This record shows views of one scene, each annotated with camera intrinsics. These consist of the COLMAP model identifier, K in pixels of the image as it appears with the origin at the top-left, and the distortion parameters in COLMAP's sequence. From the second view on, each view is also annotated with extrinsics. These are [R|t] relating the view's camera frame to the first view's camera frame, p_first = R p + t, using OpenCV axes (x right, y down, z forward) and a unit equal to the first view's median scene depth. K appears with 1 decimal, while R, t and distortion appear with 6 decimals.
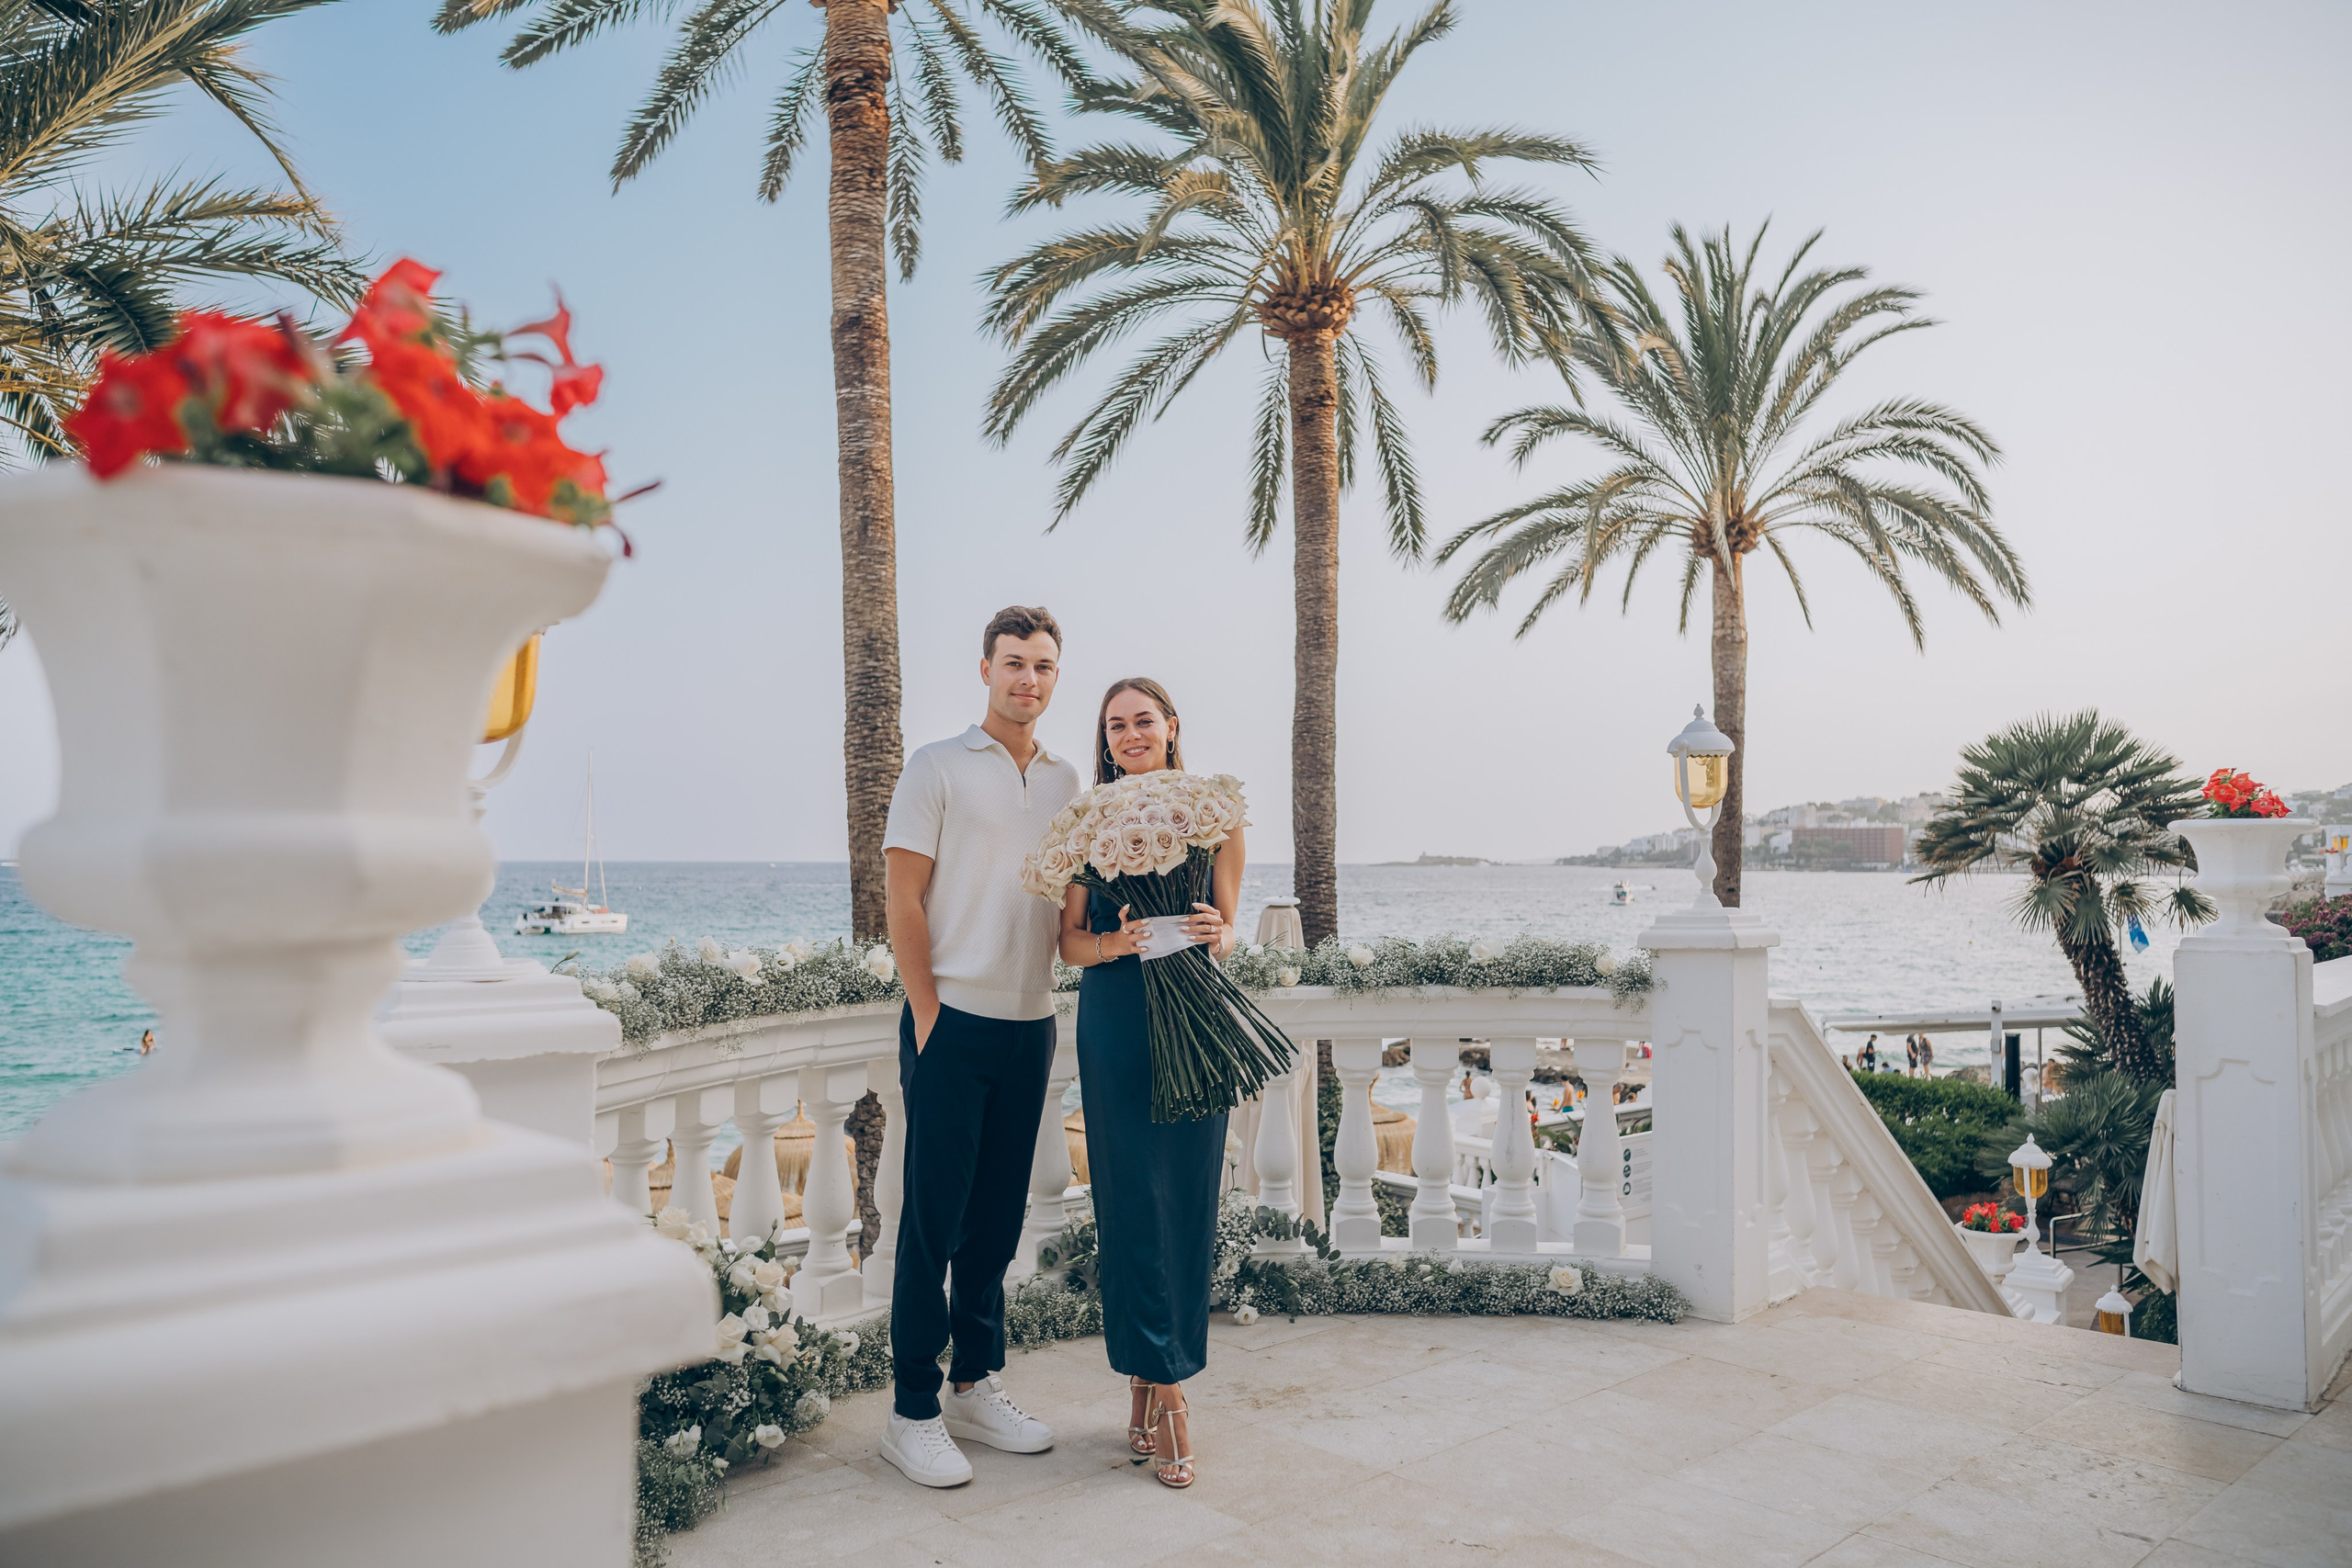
lens RADIAL K [[1580.2, 0, 1195.5], [0, 1580.2, 812.6], [0, 0, 1]] dist [-0.021470, 0.025281]
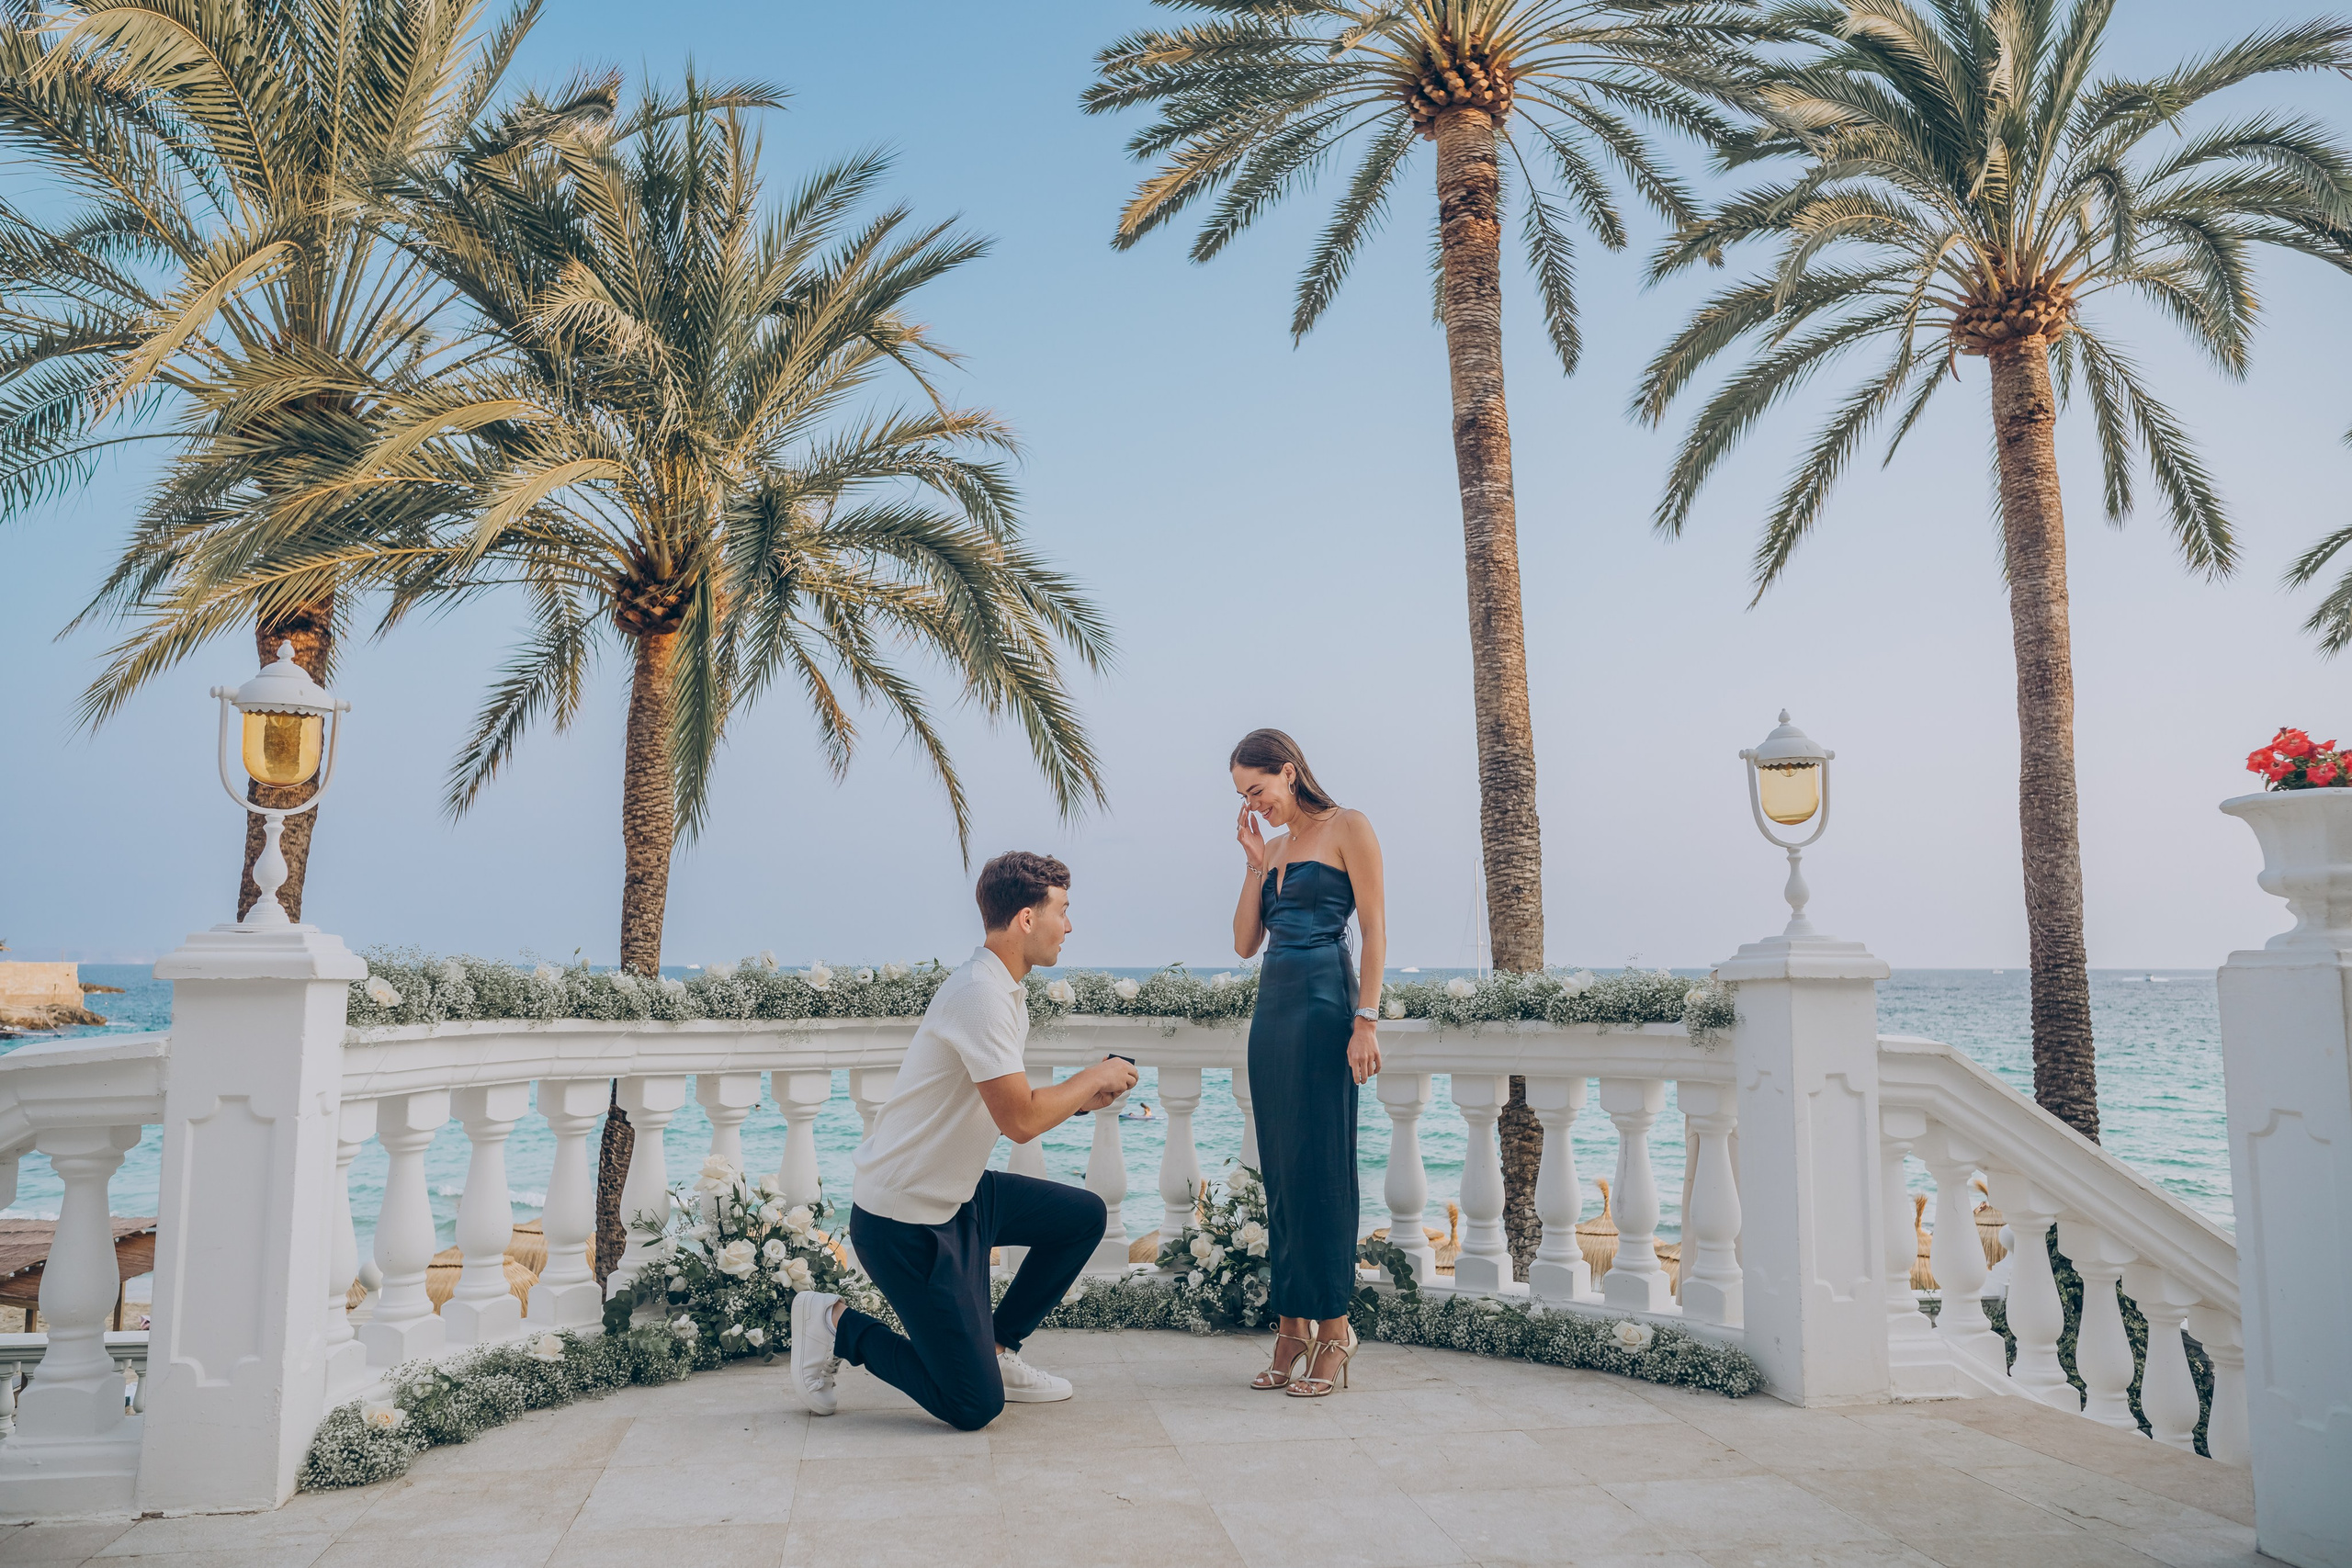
lens RADIAL K [[1580.2, 0, 1175.7], [0, 1580.2, 831.4], [0, 0, 1]] dist [-0.021470, 0.025281]
pose [[0.851448, -0.044491, -0.522549, 0.146809], [0.017269, 0.998233, -0.056853, 0.013817], [0.524155, 0.039384, 0.850712, 0.017217]]
